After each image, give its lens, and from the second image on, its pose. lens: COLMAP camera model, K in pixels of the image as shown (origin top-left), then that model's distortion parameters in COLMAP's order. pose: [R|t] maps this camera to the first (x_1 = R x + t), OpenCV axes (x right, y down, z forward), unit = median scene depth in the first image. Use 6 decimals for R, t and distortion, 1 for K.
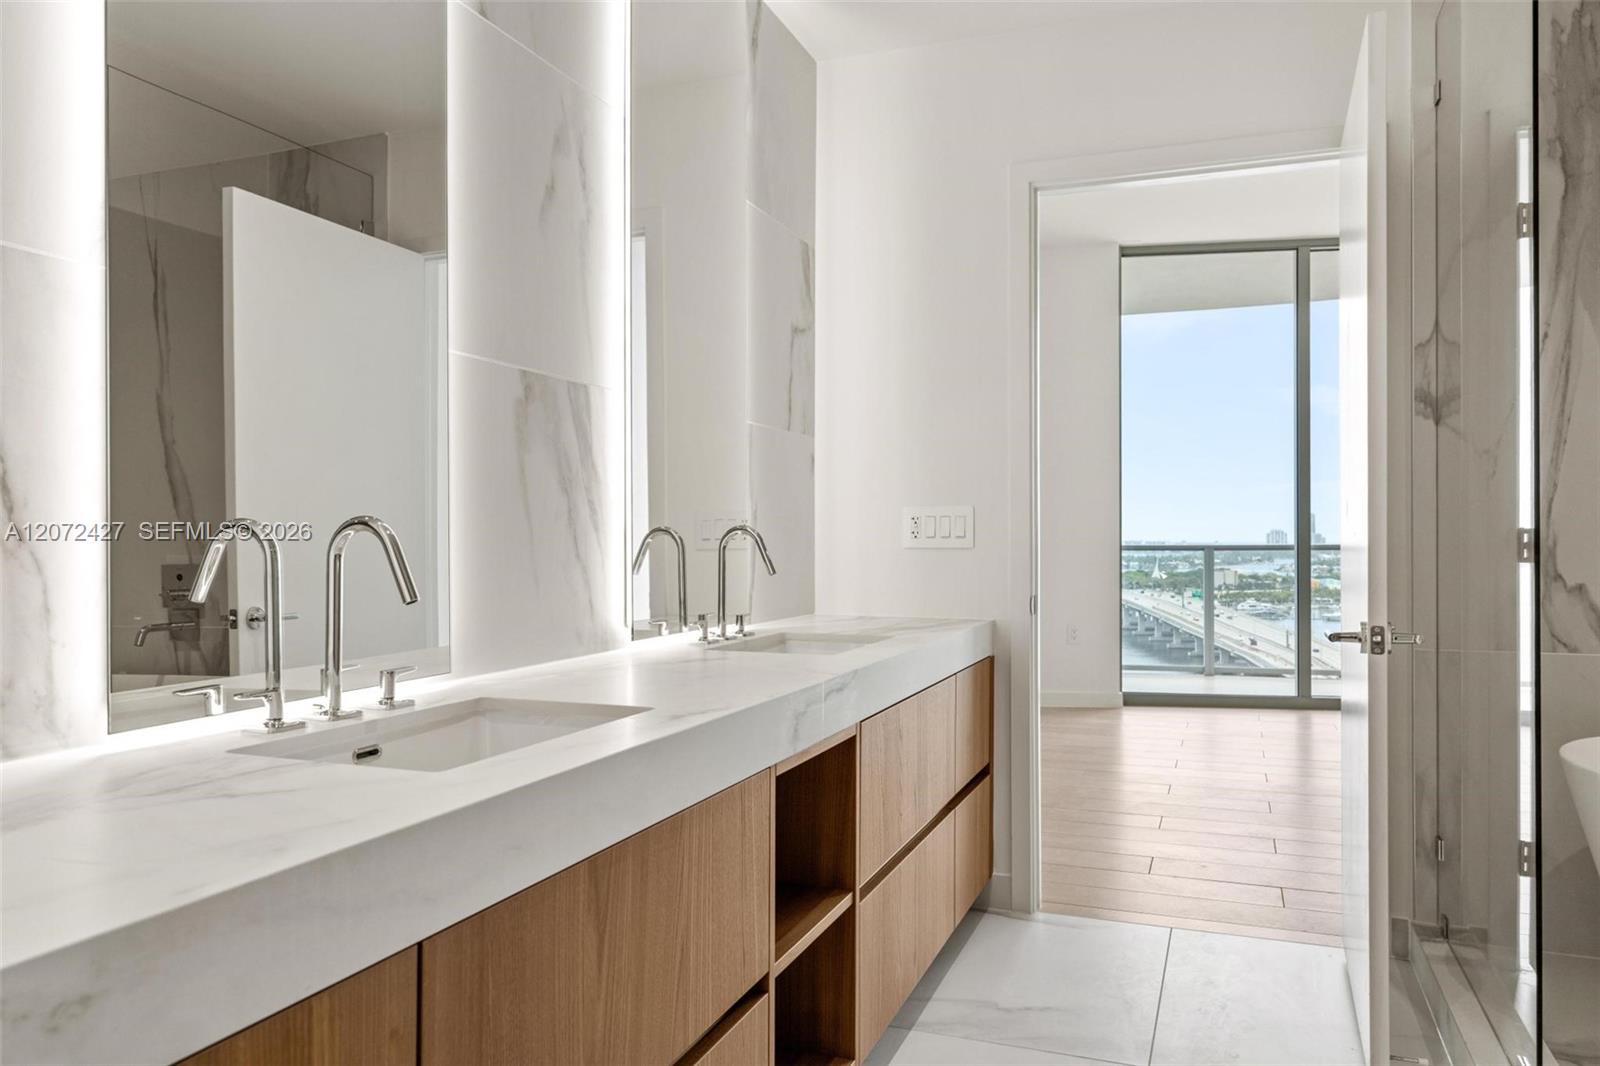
lens RADIAL K [[1143.5, 0, 803.5], [0, 1143.5, 539.7], [0, 0, 1]] dist [-0.001303, 0.001348]
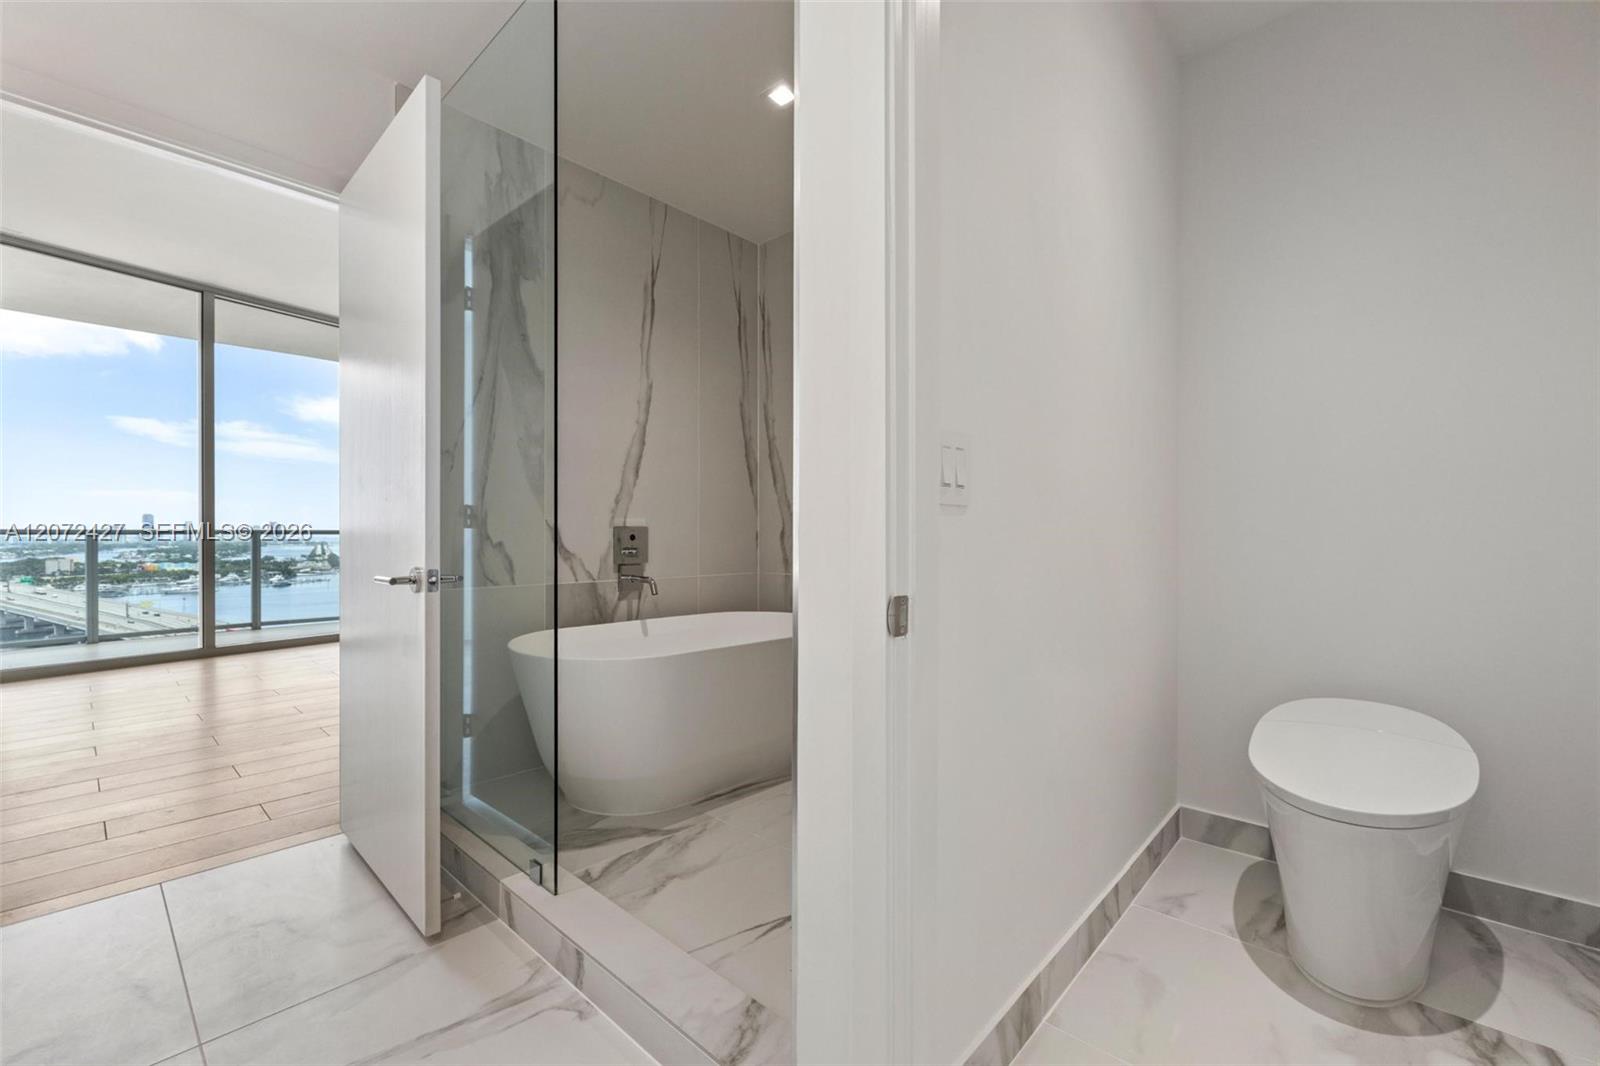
lens RADIAL K [[676.0, 0, 797.1], [0, 676.0, 537.7], [0, 0, 1]] dist [0.000805, 0.000517]
pose [[0.377618, -0.004135, 0.925952, -0.011196], [-0.000153, 0.999990, 0.004528, 0.011827], [-0.925962, -0.001851, 0.377613, 0.110034]]
